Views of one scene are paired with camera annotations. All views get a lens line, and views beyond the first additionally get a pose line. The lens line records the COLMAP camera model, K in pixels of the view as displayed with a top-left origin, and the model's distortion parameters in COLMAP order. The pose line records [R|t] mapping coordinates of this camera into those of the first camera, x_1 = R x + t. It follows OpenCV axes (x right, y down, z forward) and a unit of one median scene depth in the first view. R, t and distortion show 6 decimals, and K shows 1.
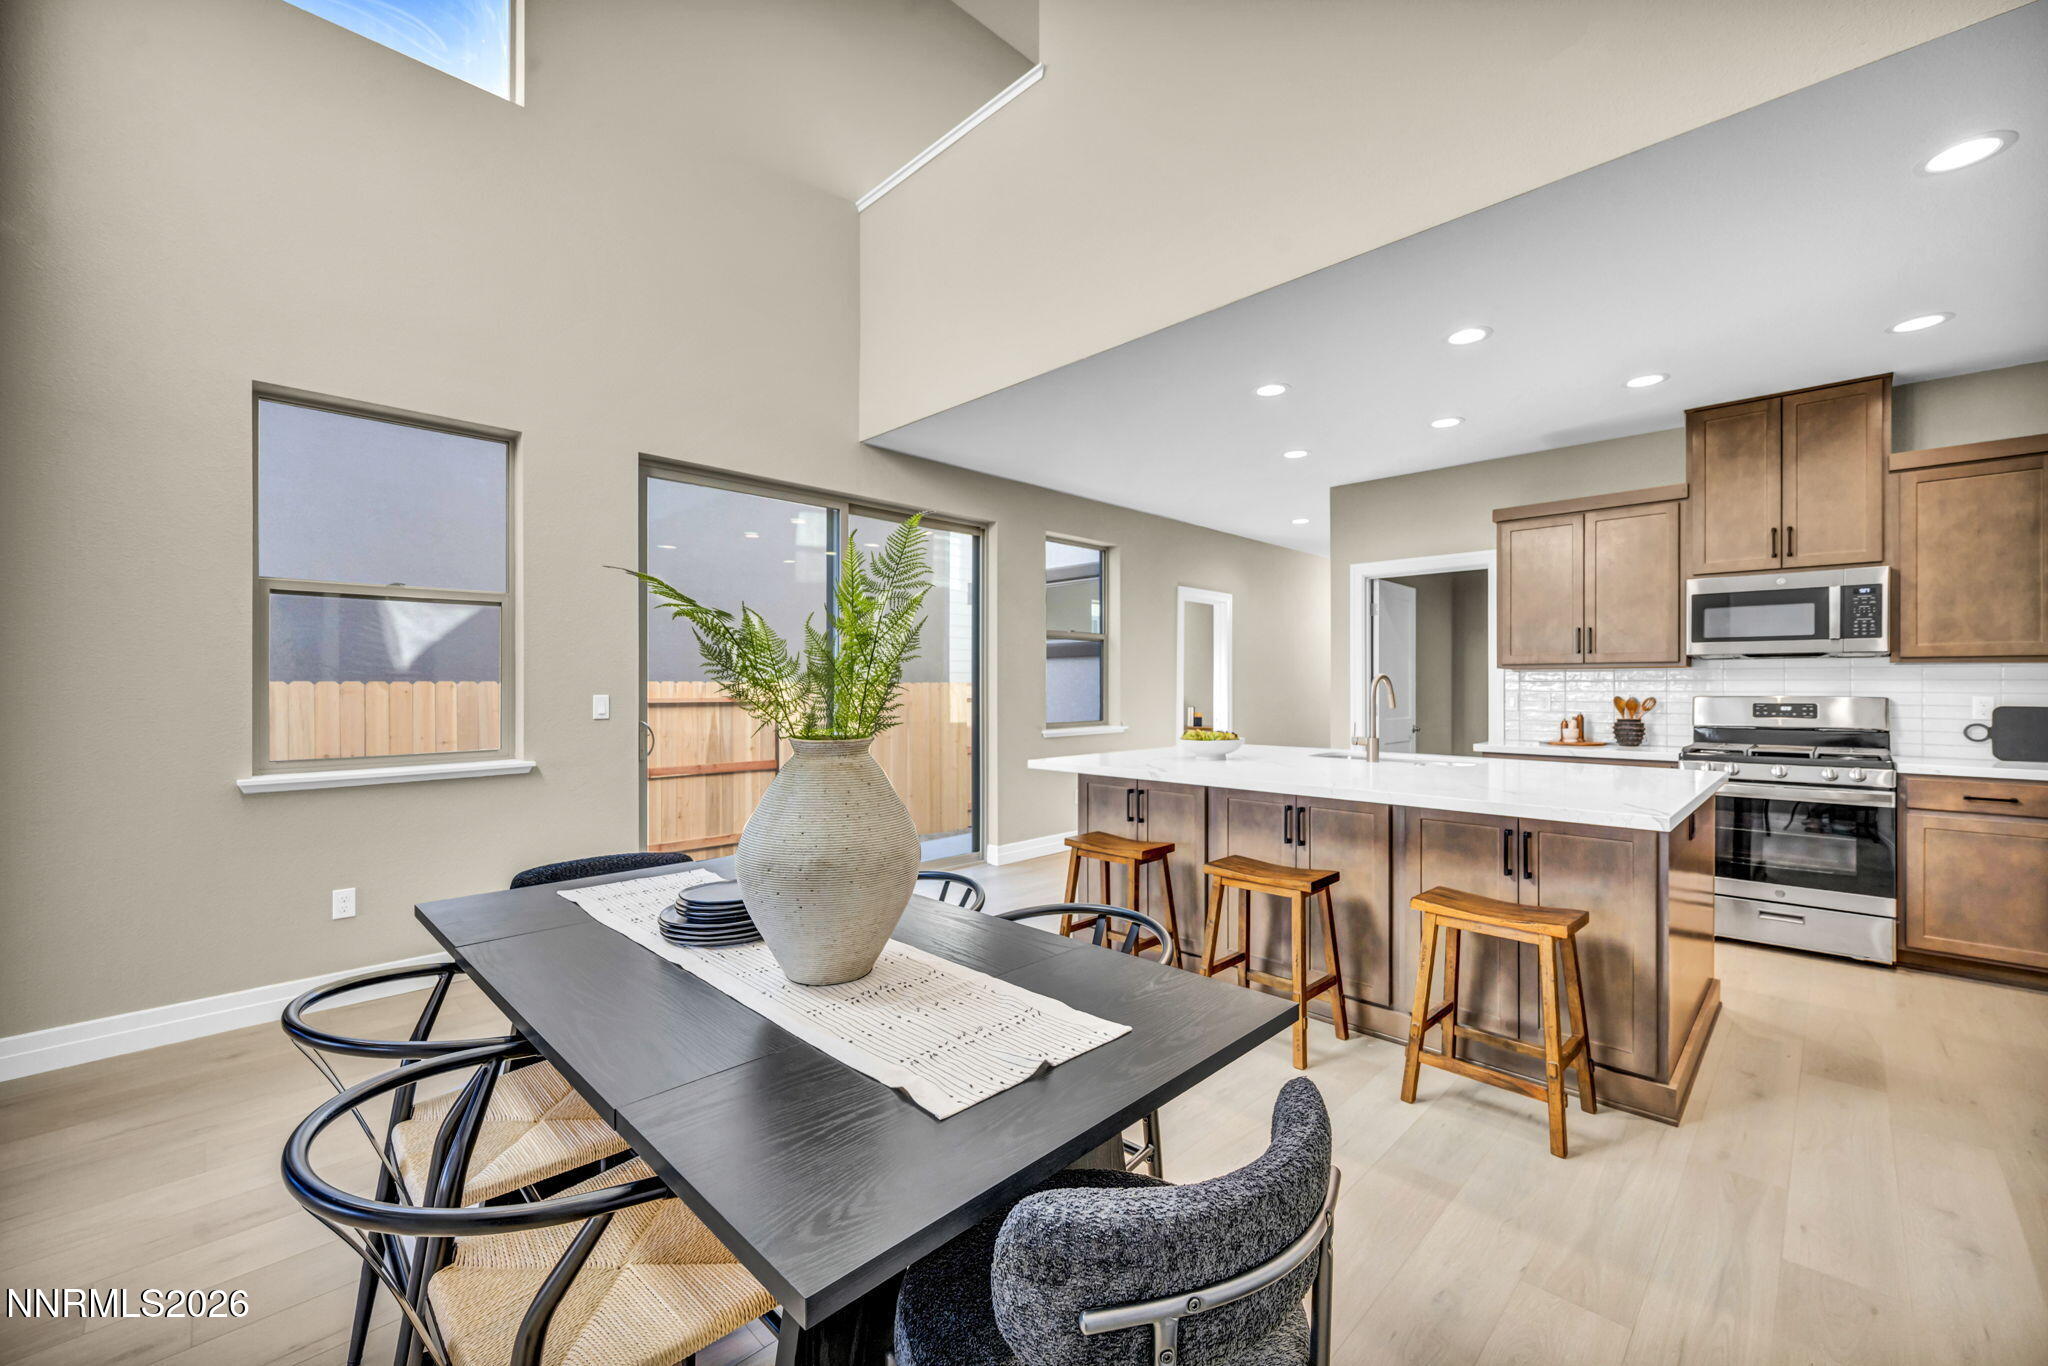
lens RADIAL K [[813.5, 0, 1031.1], [0, 813.5, 683.9], [0, 0, 1]] dist [-0.001401, -0.000277]
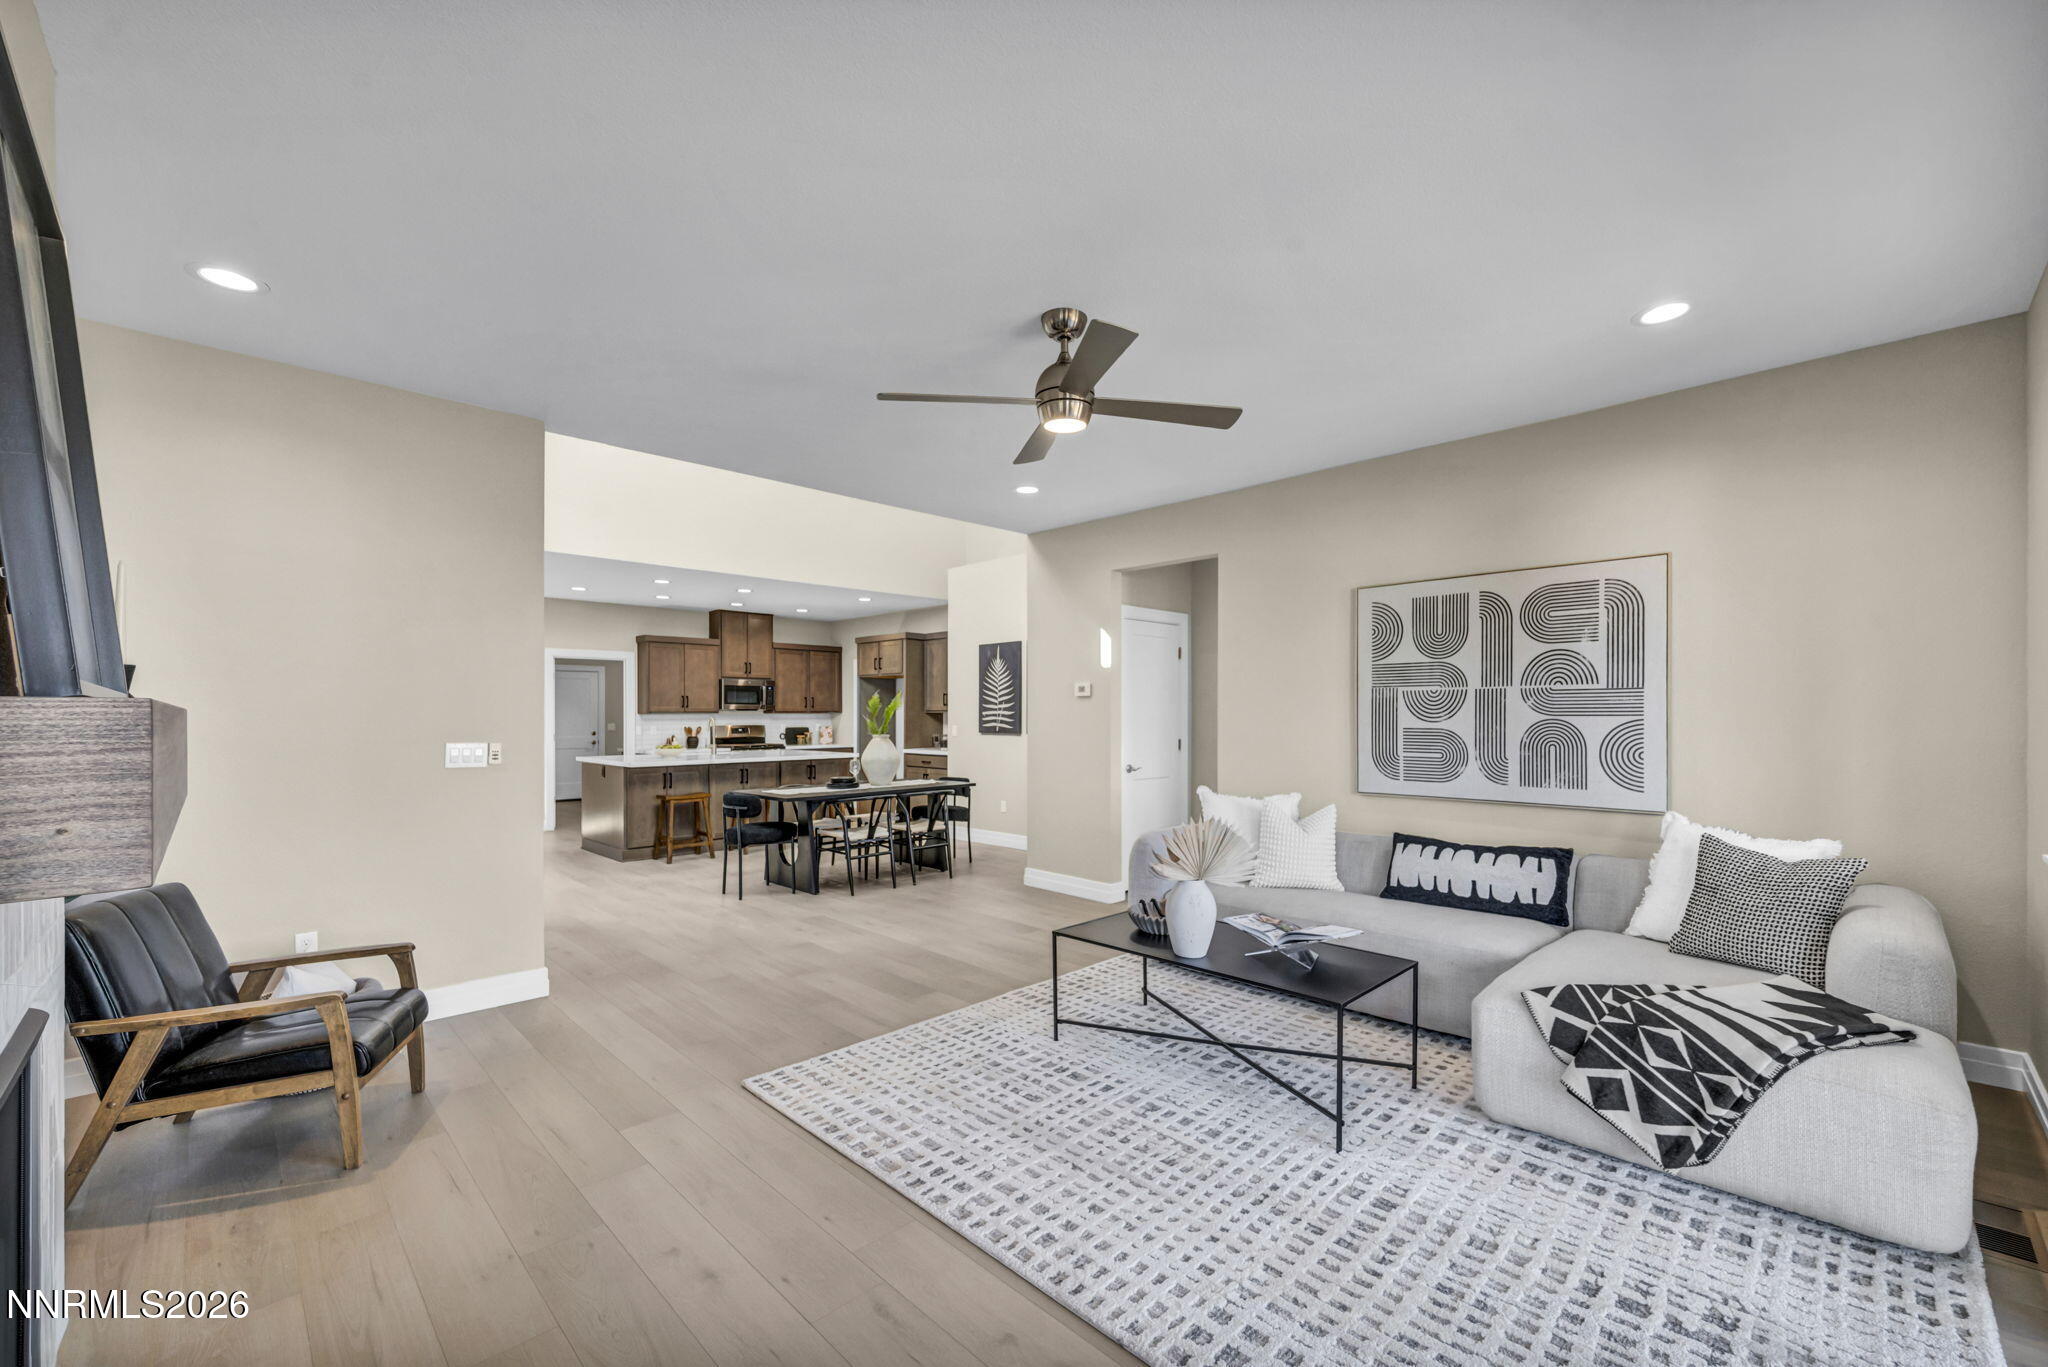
lens RADIAL K [[827.9, 0, 1044.9], [0, 827.9, 709.0], [0, 0, 1]] dist [0.000998, 0.000185]
pose [[-0.008352, 0.006026, 0.999947, -1.744932], [0.003173, 0.999977, -0.006000, -0.018026], [-0.999960, 0.003123, -0.008370, 0.037280]]
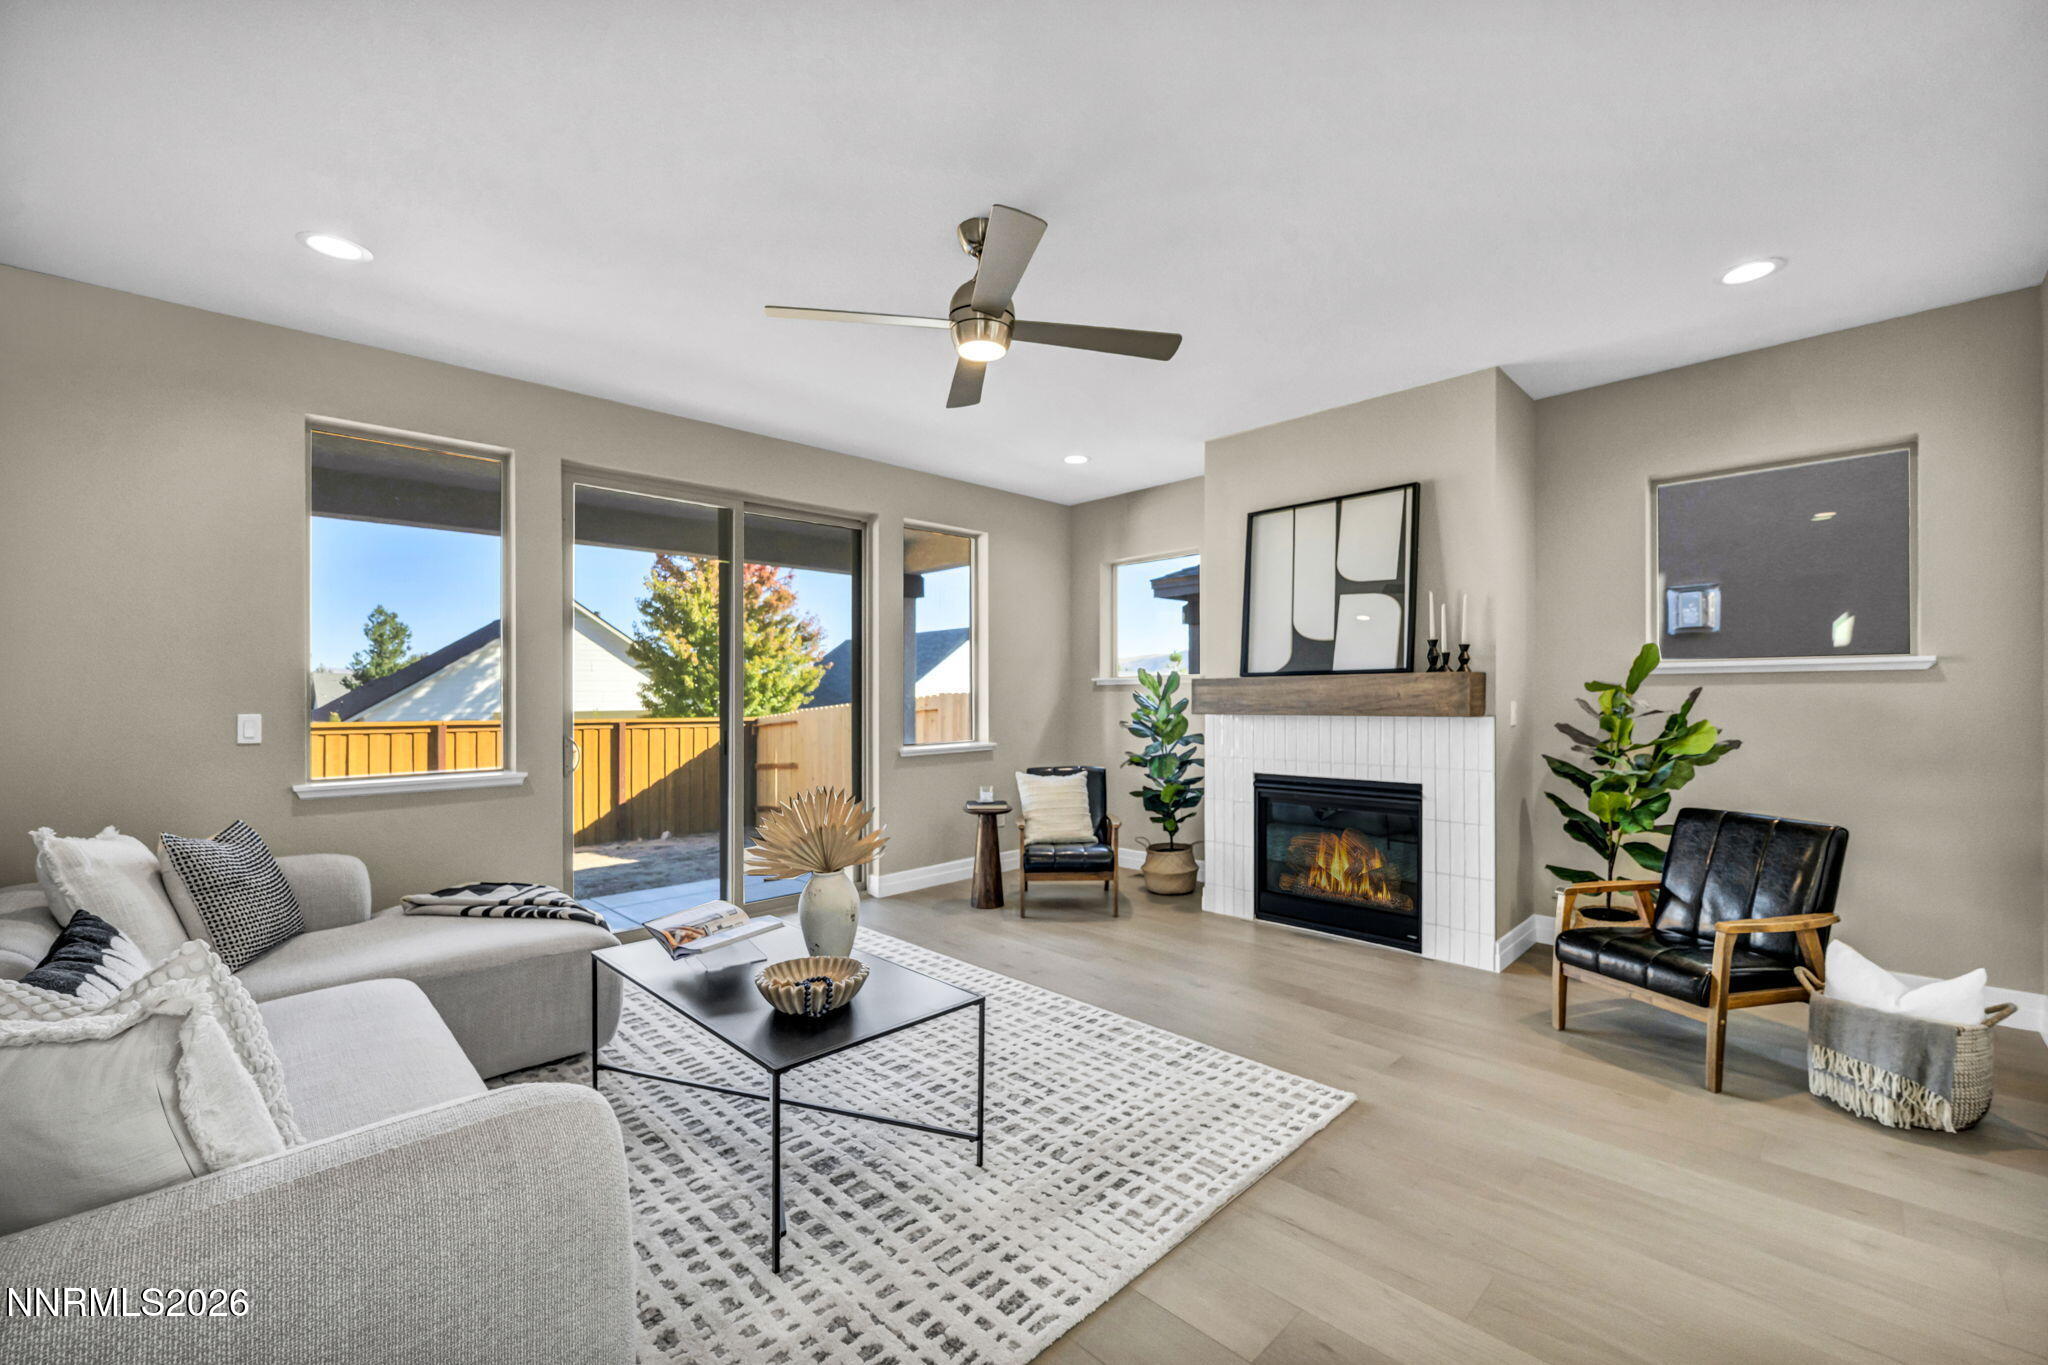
lens RADIAL K [[835.8, 0, 1033.1], [0, 835.8, 692.6], [0, 0, 1]] dist [0.000313, 0.000259]
pose [[-0.006564, -0.005692, -0.999962, -0.421182], [0.006673, 0.999961, -0.005736, 0.001041], [0.999956, -0.006711, -0.006526, 0.059703]]
